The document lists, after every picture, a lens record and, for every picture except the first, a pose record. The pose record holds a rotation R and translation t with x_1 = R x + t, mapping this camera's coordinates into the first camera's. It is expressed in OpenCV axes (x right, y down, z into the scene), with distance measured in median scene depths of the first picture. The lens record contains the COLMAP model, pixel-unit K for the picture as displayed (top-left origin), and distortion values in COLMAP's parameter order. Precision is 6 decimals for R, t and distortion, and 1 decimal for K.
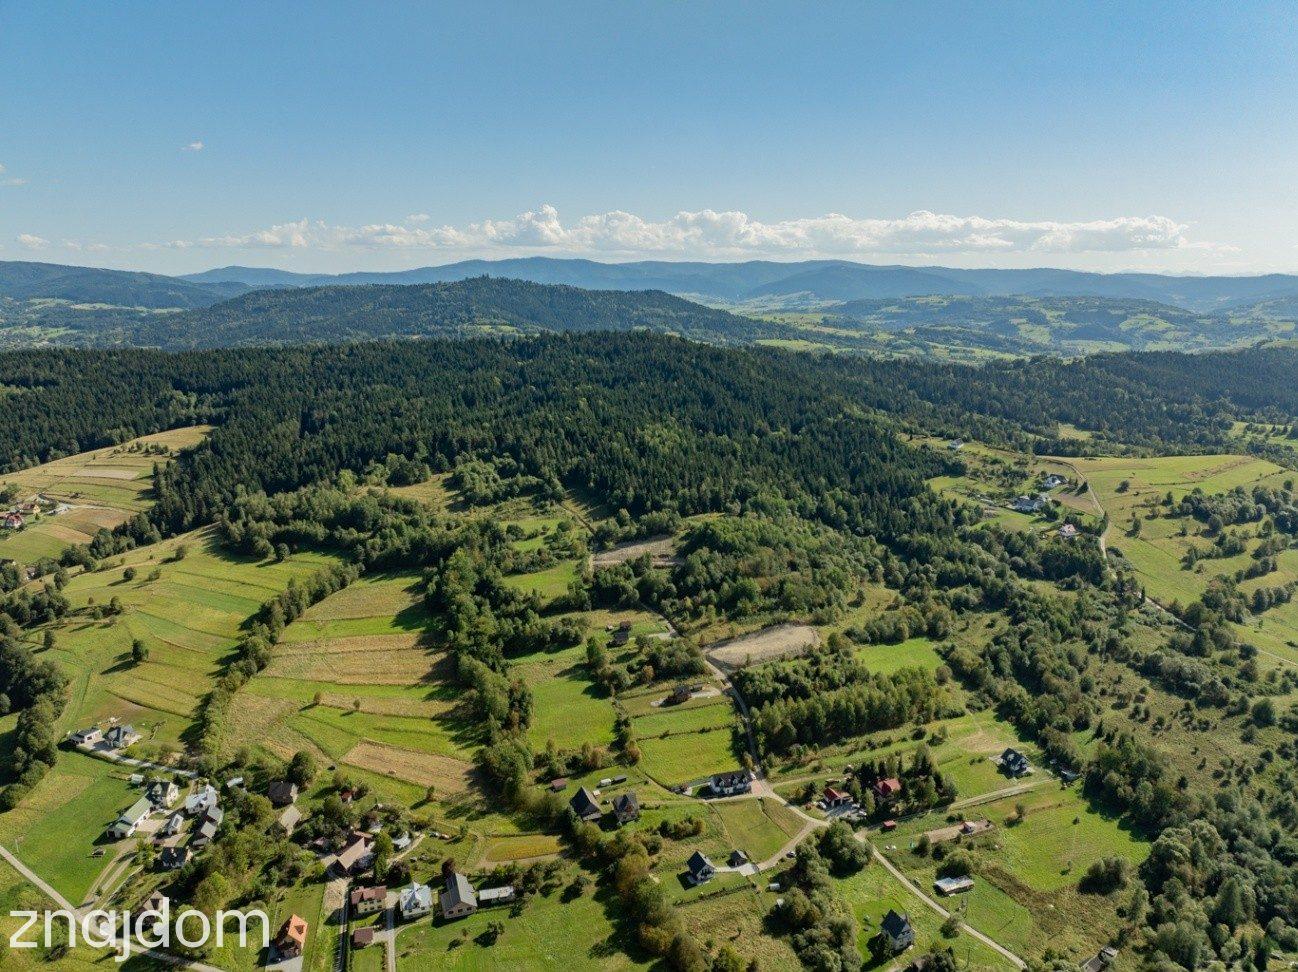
lens RADIAL K [[914.8, 0, 650.4], [0, 914.8, 479.7], [0, 0, 1]] dist [-0.044077, 0.012139]
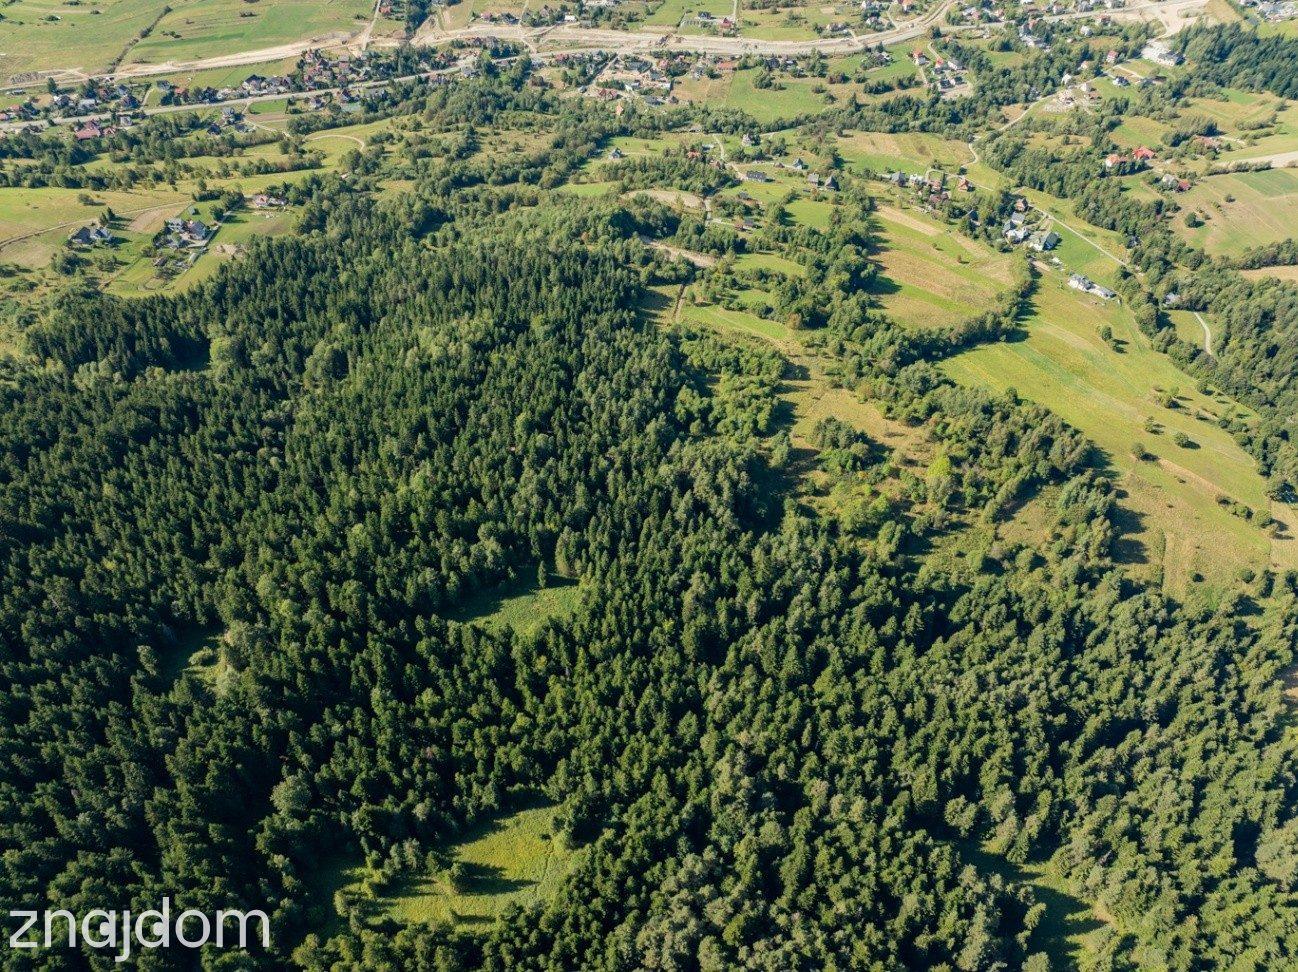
lens RADIAL K [[914.8, 0, 648.3], [0, 914.8, 483.2], [0, 0, 1]] dist [-0.044077, 0.012139]
pose [[-0.842408, -0.374385, 0.387537, -0.365007], [0.113068, 0.580376, 0.806461, -0.454455], [-0.526844, 0.723187, -0.446582, 1.229463]]
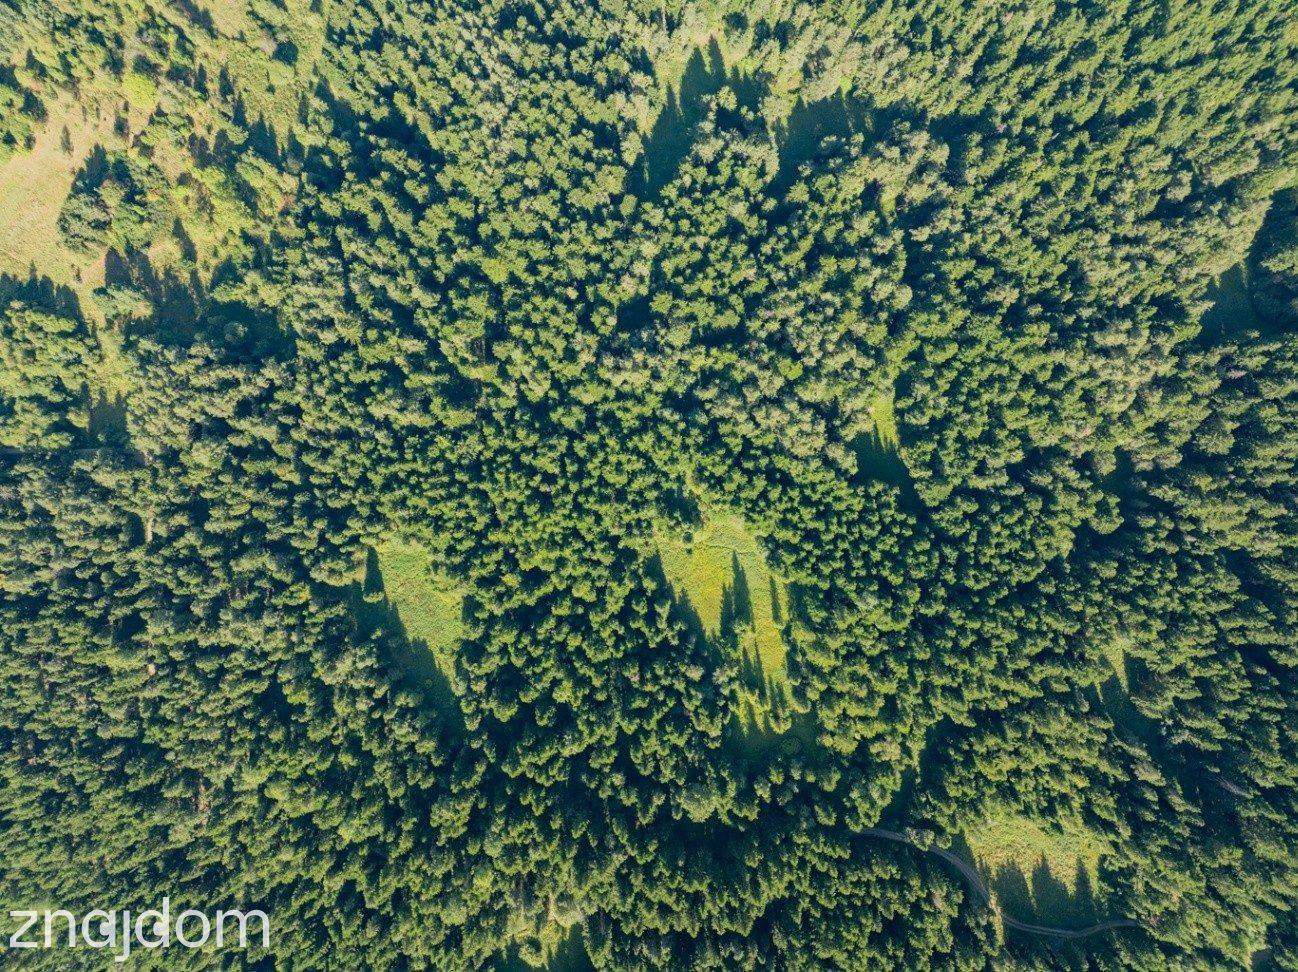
lens RADIAL K [[914.8, 0, 647.7], [0, 914.8, 483.8], [0, 0, 1]] dist [-0.044077, 0.012139]
pose [[-0.493341, 0.869763, 0.011307, -0.260982], [-0.178978, -0.114222, 0.977200, -0.449954], [0.851224, 0.480069, 0.212019, 1.080018]]
